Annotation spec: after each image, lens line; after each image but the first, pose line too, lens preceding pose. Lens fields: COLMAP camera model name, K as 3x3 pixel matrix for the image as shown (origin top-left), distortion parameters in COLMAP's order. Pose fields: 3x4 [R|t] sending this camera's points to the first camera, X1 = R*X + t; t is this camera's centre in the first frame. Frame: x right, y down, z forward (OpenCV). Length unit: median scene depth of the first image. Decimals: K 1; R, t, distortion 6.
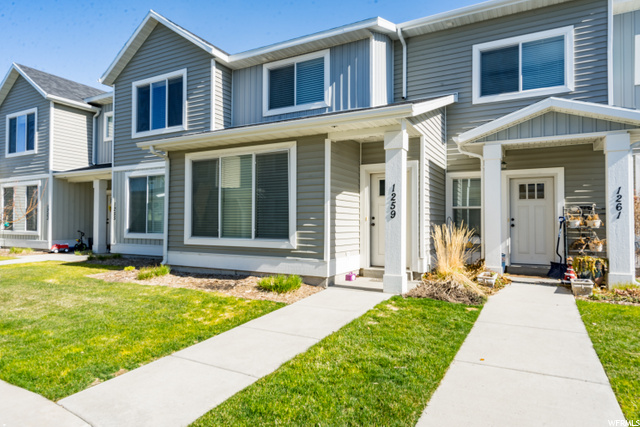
lens RADIAL K [[386.4, 0, 321.1], [0, 386.4, 213.8], [0, 0, 1]] dist [0.003806, -0.001450]
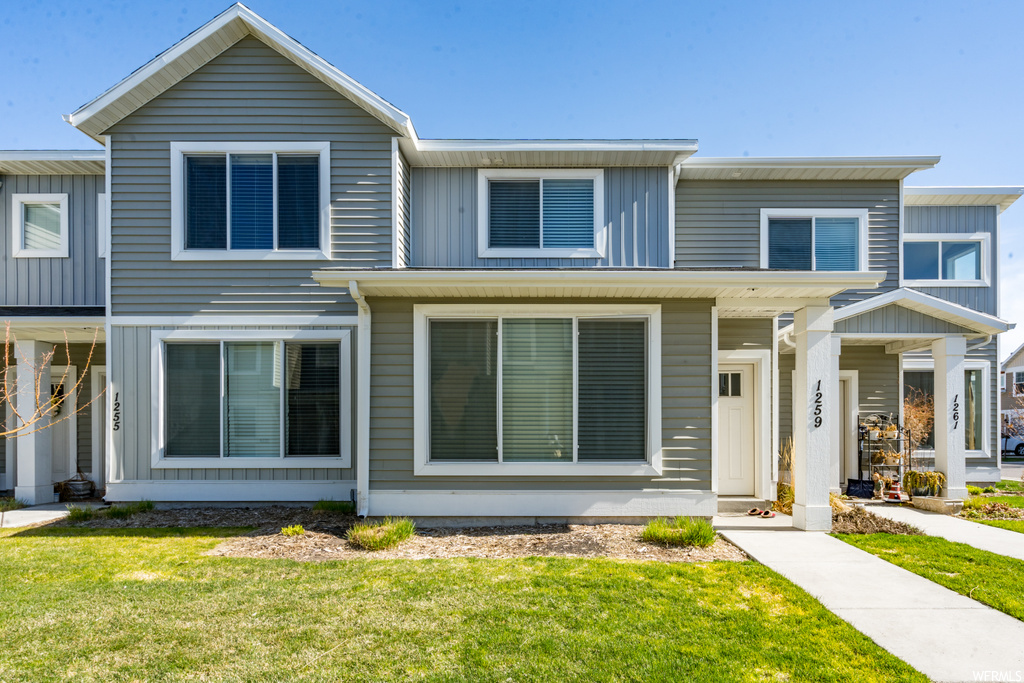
lens RADIAL K [[526.7, 0, 551.1], [0, 526.7, 435.1], [0, 0, 1]] dist [-0.002156, 0.000600]
pose [[0.879460, -0.002583, 0.475966, -0.489141], [-0.007530, 0.999785, 0.019338, 0.007125], [-0.475913, -0.020591, 0.879251, 0.252053]]
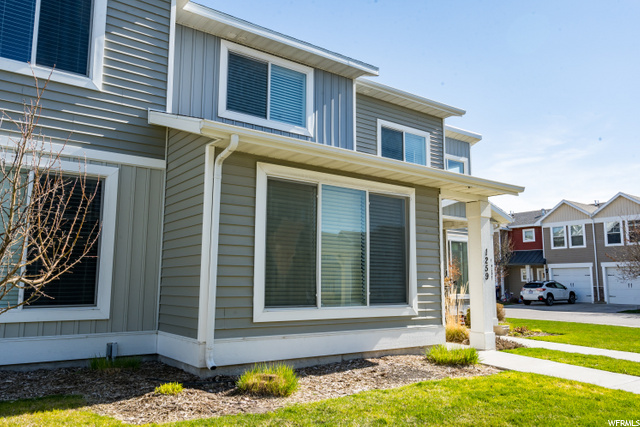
lens RADIAL K [[496.7, 0, 320.5], [0, 496.7, 212.6], [0, 0, 1]] dist [0.000043, 0.008090]
pose [[0.425166, 0.127377, 0.896108, -0.889322], [-0.025724, 0.991349, -0.128710, 0.010973], [-0.904750, 0.031672, 0.424765, 0.556988]]
